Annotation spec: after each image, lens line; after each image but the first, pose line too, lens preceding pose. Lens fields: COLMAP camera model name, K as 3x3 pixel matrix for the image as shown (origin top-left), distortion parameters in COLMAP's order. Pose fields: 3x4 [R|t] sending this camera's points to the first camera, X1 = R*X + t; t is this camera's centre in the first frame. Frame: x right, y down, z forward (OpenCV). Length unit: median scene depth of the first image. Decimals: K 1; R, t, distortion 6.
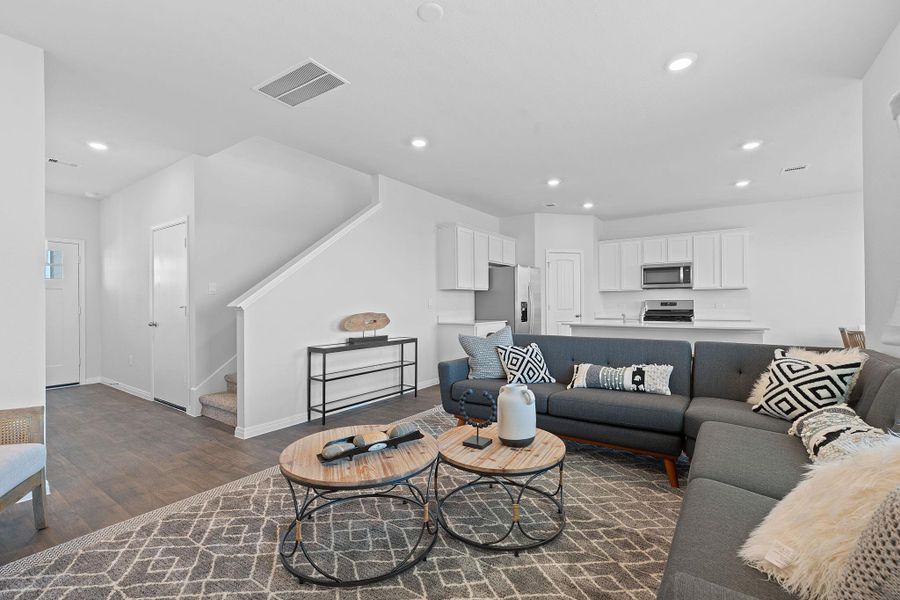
lens RADIAL K [[397.1, 0, 451.0], [0, 397.1, 301.1], [0, 0, 1]] dist [-0.003141, 0.000497]
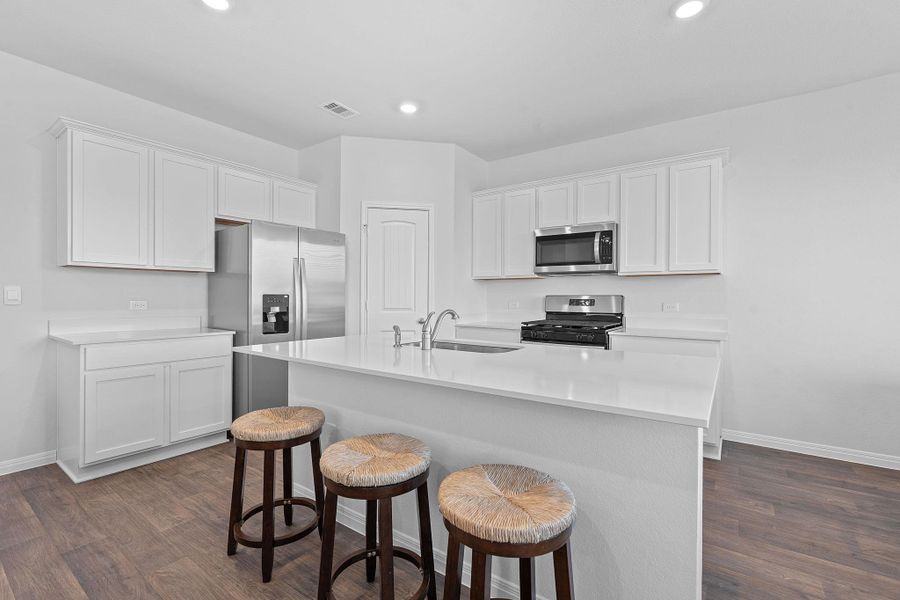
lens RADIAL K [[397.1, 0, 455.8], [0, 397.1, 297.0], [0, 0, 1]] dist [-0.003141, 0.000497]
pose [[0.999804, 0.010430, -0.016816, 0.403800], [-0.010295, 0.999914, 0.008132, -0.002651], [0.016899, -0.007957, 0.999826, 0.469289]]
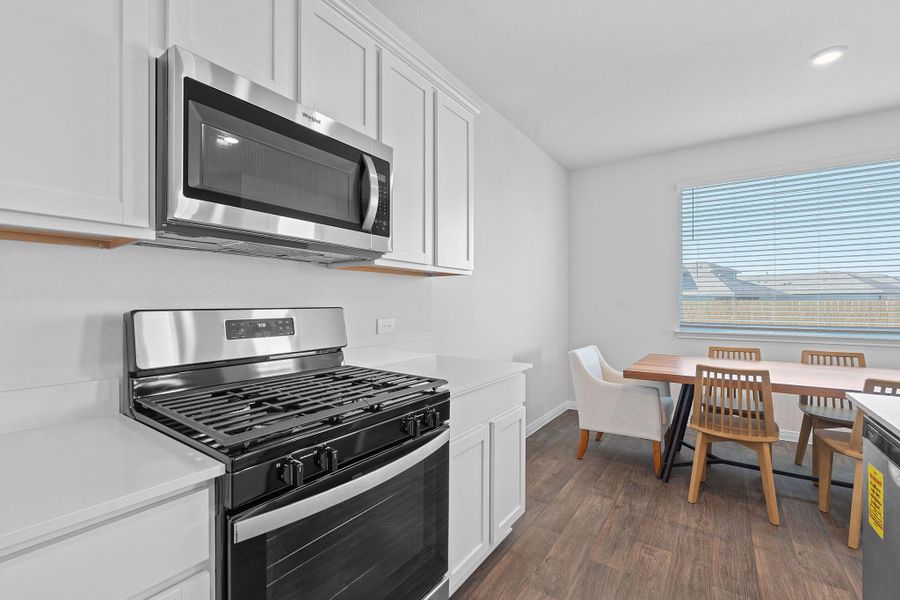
lens RADIAL K [[397.1, 0, 447.8], [0, 397.1, 303.4], [0, 0, 1]] dist [-0.003141, 0.000497]
pose [[-0.000162, 0.001479, 0.999999, 0.367385], [-0.011765, 0.999930, -0.001481, -0.005786], [-0.999931, -0.011765, -0.000144, 0.958120]]
